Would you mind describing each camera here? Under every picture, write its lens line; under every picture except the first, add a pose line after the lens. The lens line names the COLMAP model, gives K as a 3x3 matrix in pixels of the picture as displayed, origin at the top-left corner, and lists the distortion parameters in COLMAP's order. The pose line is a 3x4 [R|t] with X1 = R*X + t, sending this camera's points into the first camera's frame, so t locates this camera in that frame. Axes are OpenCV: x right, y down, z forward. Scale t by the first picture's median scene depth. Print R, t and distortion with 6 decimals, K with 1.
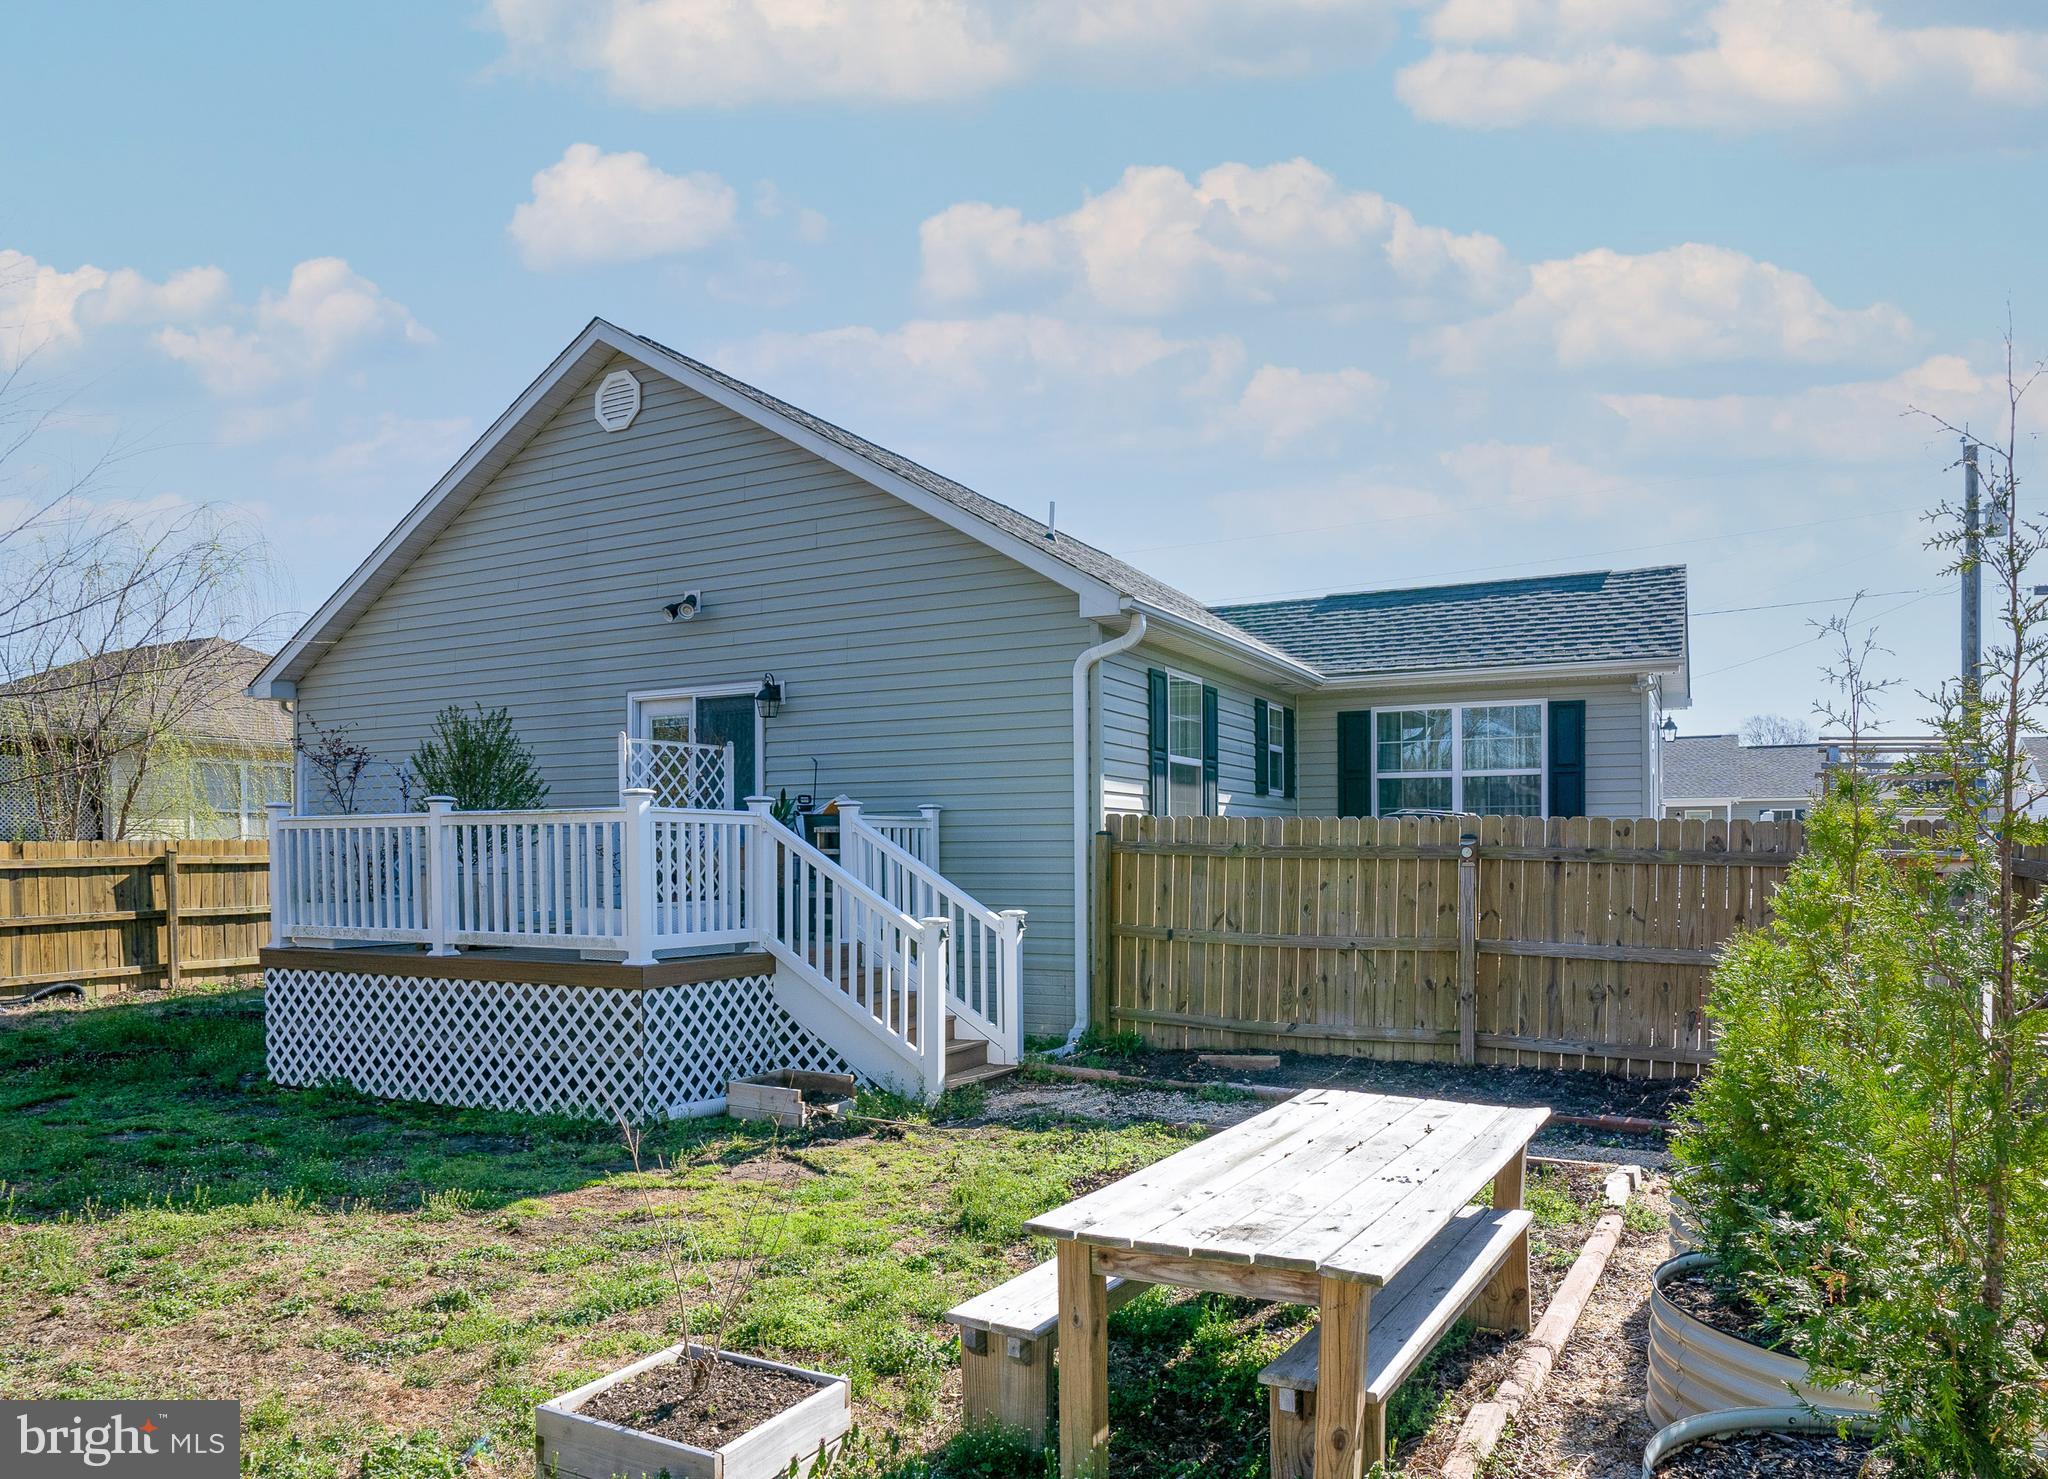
lens RADIAL K [[1389.5, 0, 1023.1], [0, 1389.5, 896.3], [0, 0, 1]] dist [-0.057030, 0.003124]
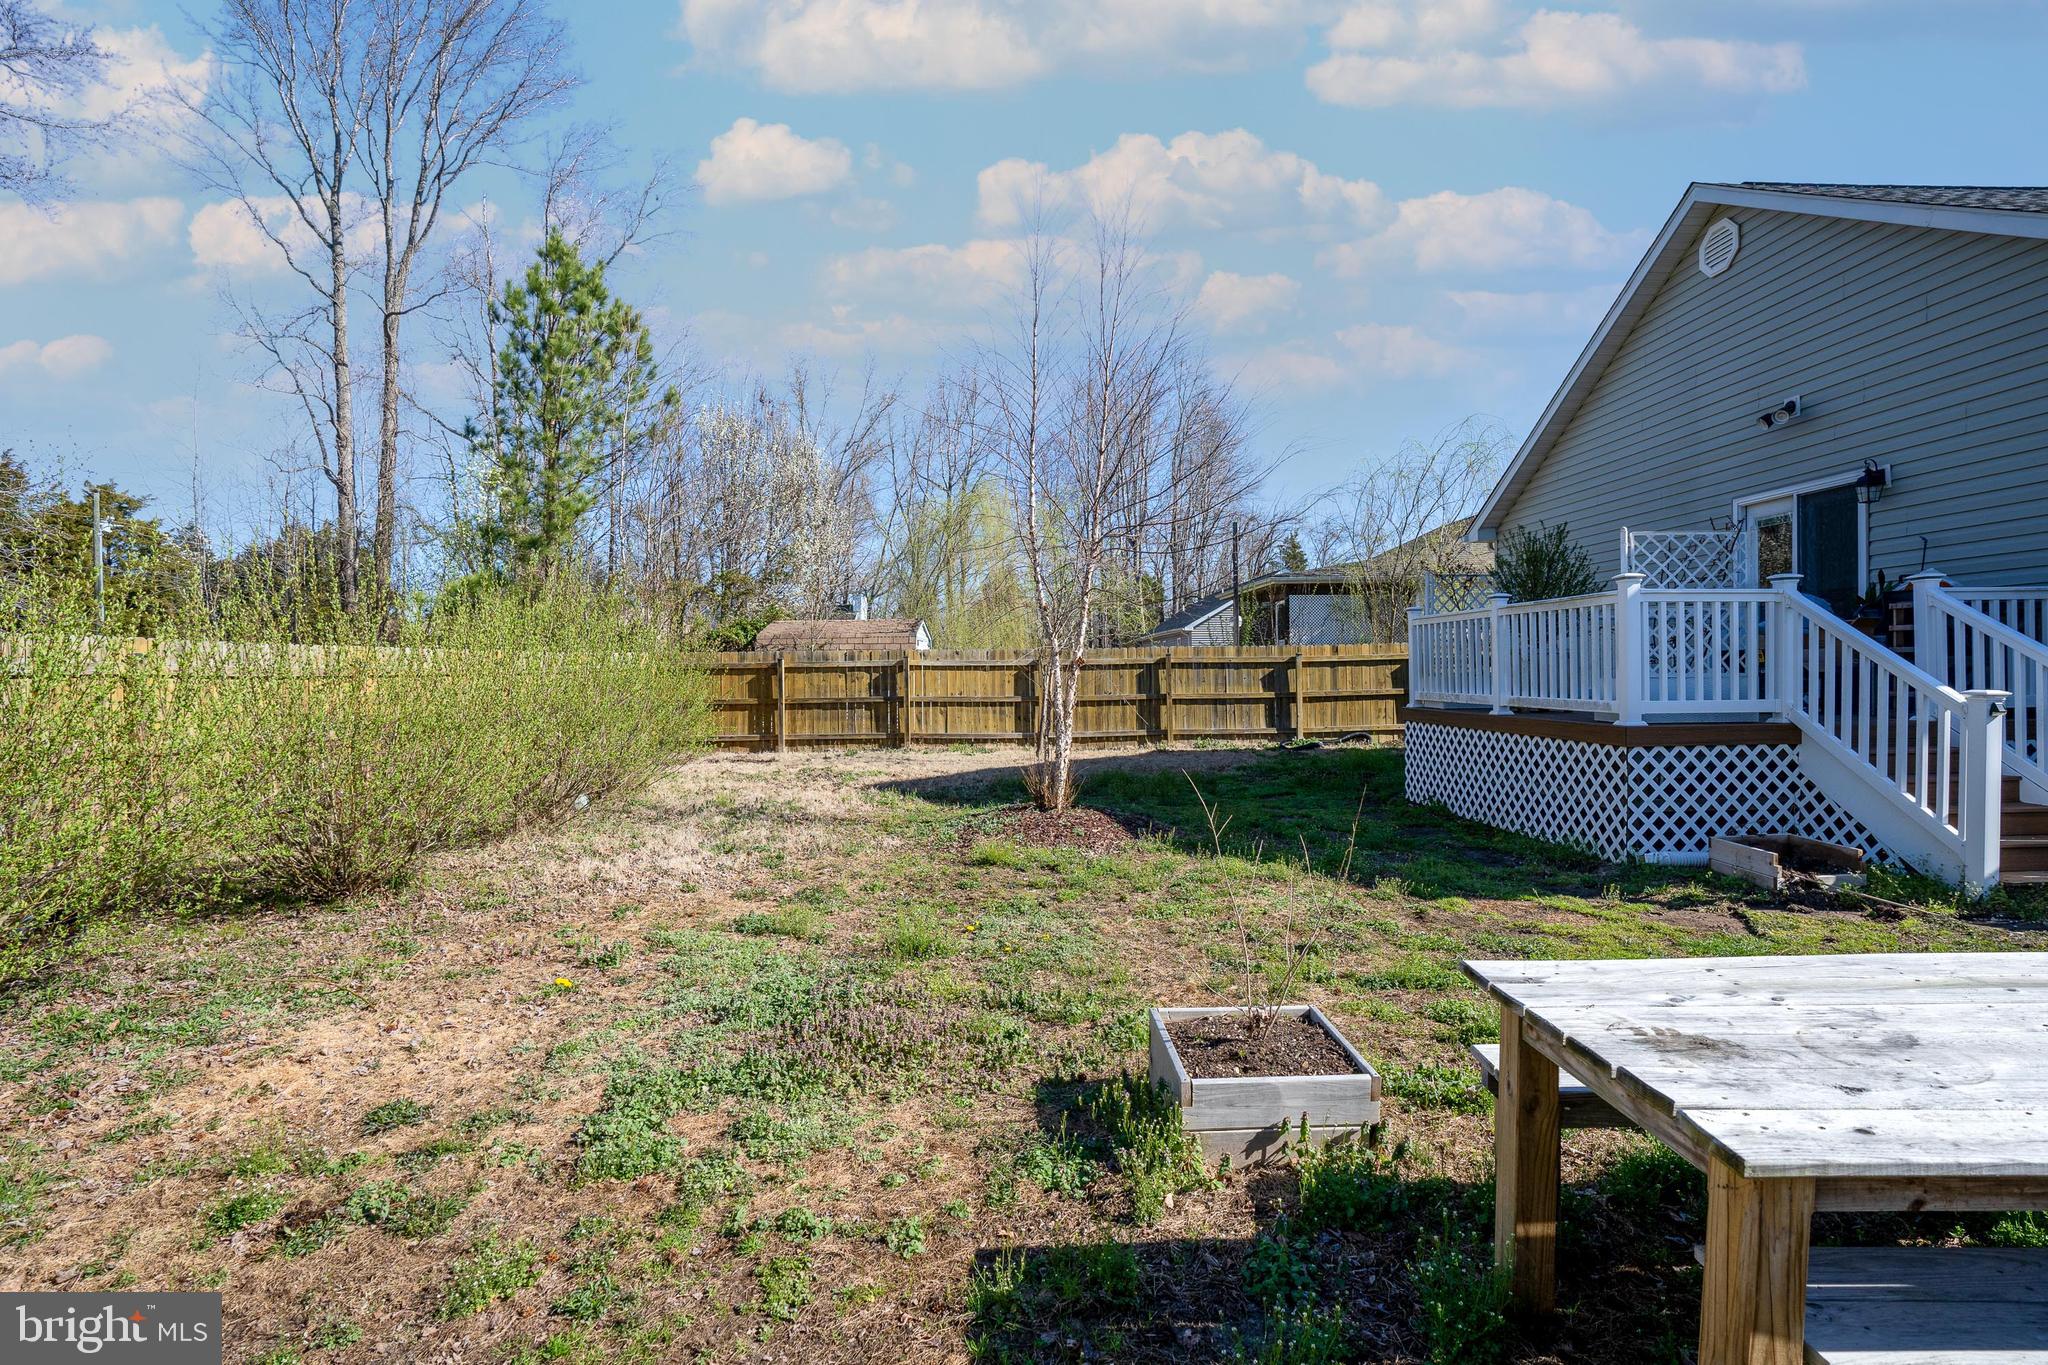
lens RADIAL K [[956.6, 0, 1024.0], [0, 956.6, 682.5], [0, 0, 1]] dist [-0.024244, 0.000658]
pose [[0.502876, 0.009352, -0.864308, 0.142119], [-0.015989, 0.999871, 0.001516, 0.018774], [0.864211, 0.013057, 0.502961, 0.149551]]
